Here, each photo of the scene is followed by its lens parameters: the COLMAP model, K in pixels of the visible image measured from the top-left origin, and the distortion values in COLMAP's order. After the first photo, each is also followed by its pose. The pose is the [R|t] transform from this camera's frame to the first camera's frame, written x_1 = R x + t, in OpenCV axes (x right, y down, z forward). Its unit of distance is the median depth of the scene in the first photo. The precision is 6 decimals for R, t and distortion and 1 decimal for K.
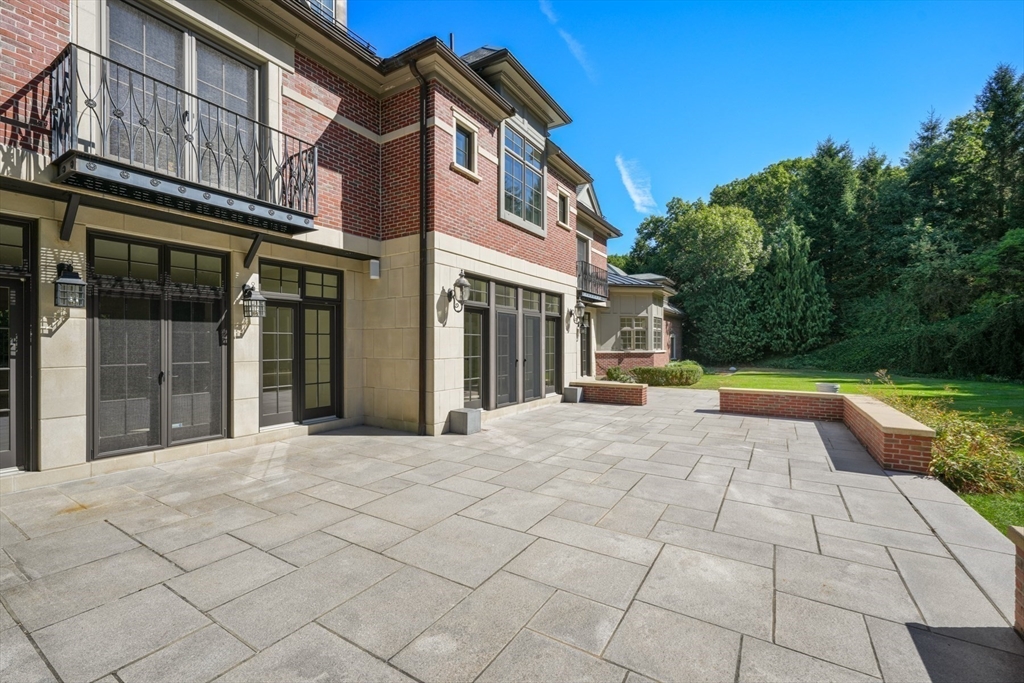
lens RADIAL K [[433.6, 0, 514.2], [0, 433.6, 343.5], [0, 0, 1]] dist [0.001576, -0.000561]
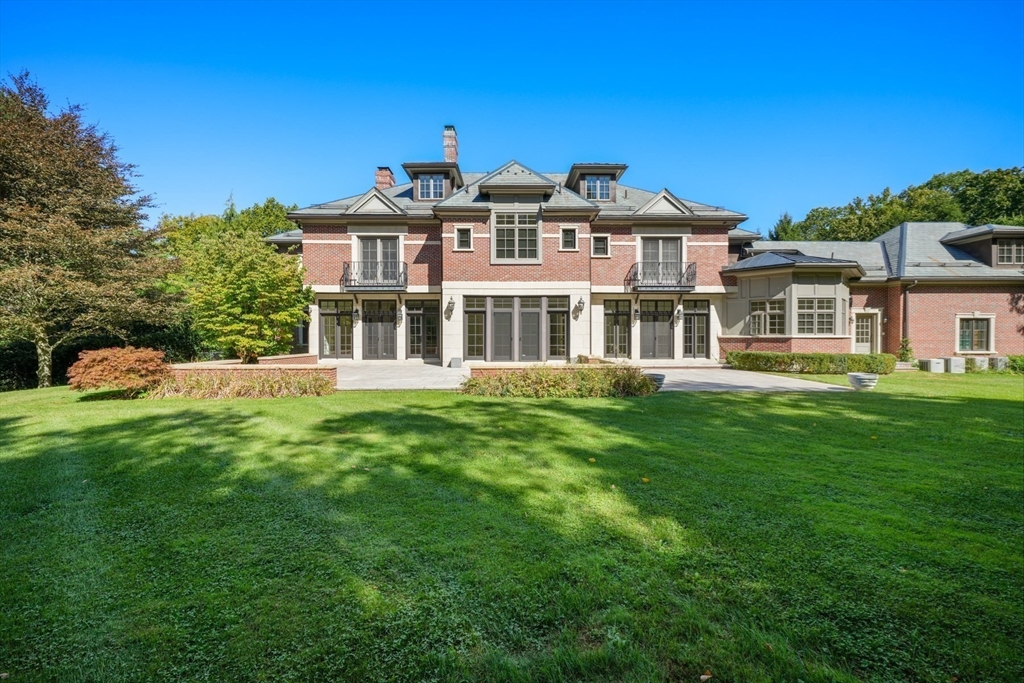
lens RADIAL K [[433.6, 0, 507.8], [0, 433.6, 339.7], [0, 0, 1]] dist [0.001576, -0.000561]
pose [[0.535190, 0.005166, -0.844716, 1.838320], [0.002602, 0.999966, 0.007764, 0.040935], [0.844728, -0.006353, 0.535158, 0.015177]]
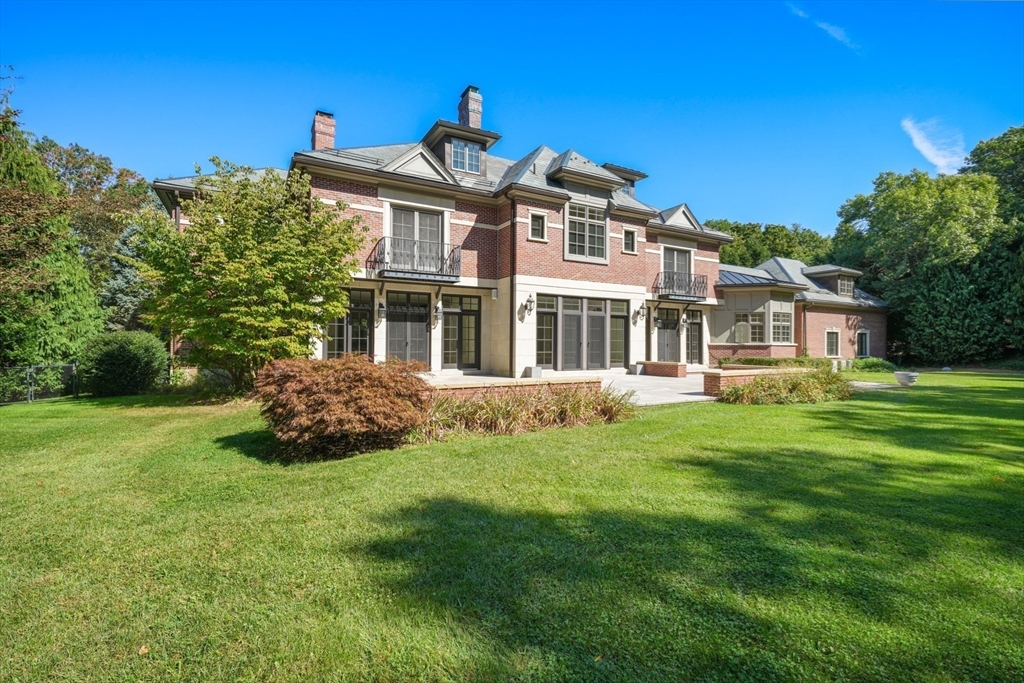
lens RADIAL K [[455.6, 0, 507.2], [0, 455.6, 336.1], [0, 0, 1]] dist [-0.004716, 0.000098]
pose [[0.872587, -0.000973, -0.488458, 0.717741], [-0.006677, 0.999881, -0.013920, 0.044914], [0.488413, 0.015408, 0.872476, -0.748233]]
